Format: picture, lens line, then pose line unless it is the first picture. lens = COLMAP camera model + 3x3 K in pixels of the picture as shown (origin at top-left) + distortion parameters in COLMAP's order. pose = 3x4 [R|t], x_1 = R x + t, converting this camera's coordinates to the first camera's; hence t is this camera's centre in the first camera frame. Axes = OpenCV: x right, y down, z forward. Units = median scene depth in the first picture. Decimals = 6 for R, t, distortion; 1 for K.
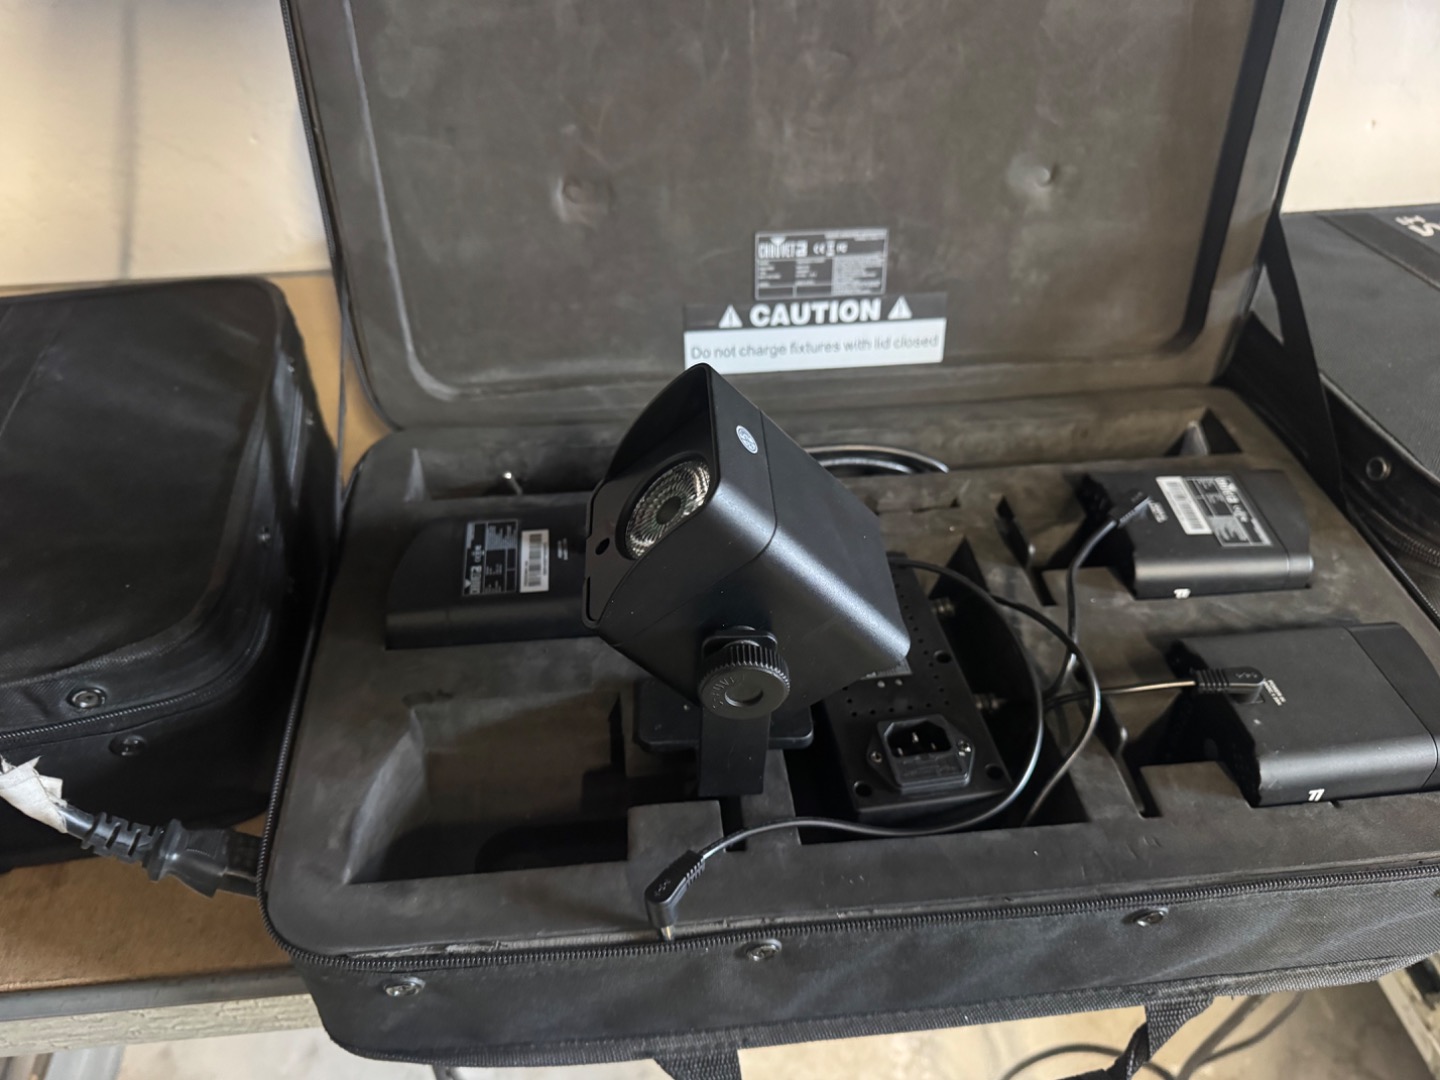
lens RADIAL K [[1218.6, 0, 720.0], [0, 1218.6, 540.0], [0, 0, 1]] dist [0.058844, -0.286418]
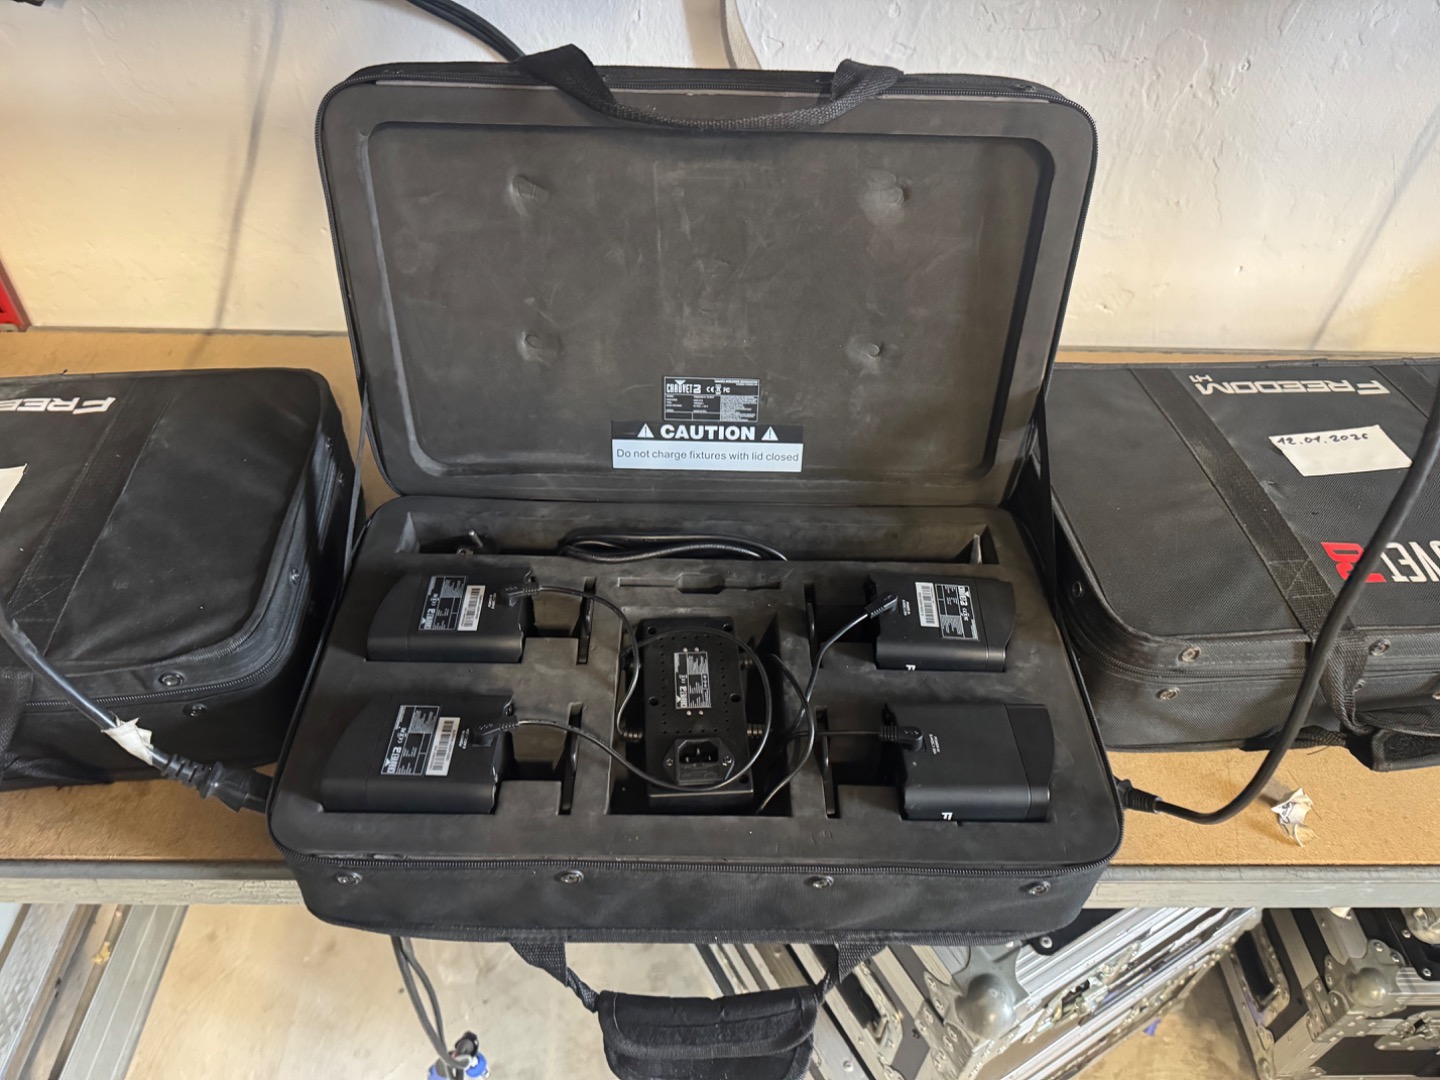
lens RADIAL K [[1189.2, 0, 720.0], [0, 1189.2, 540.0], [0, 0, 1]] dist [0.145465, -0.624040]
pose [[0.995244, 0.083049, -0.050917, 0.195582], [-0.081852, 0.996326, 0.025176, -0.114782], [0.052821, -0.020889, 0.998386, -0.393341]]
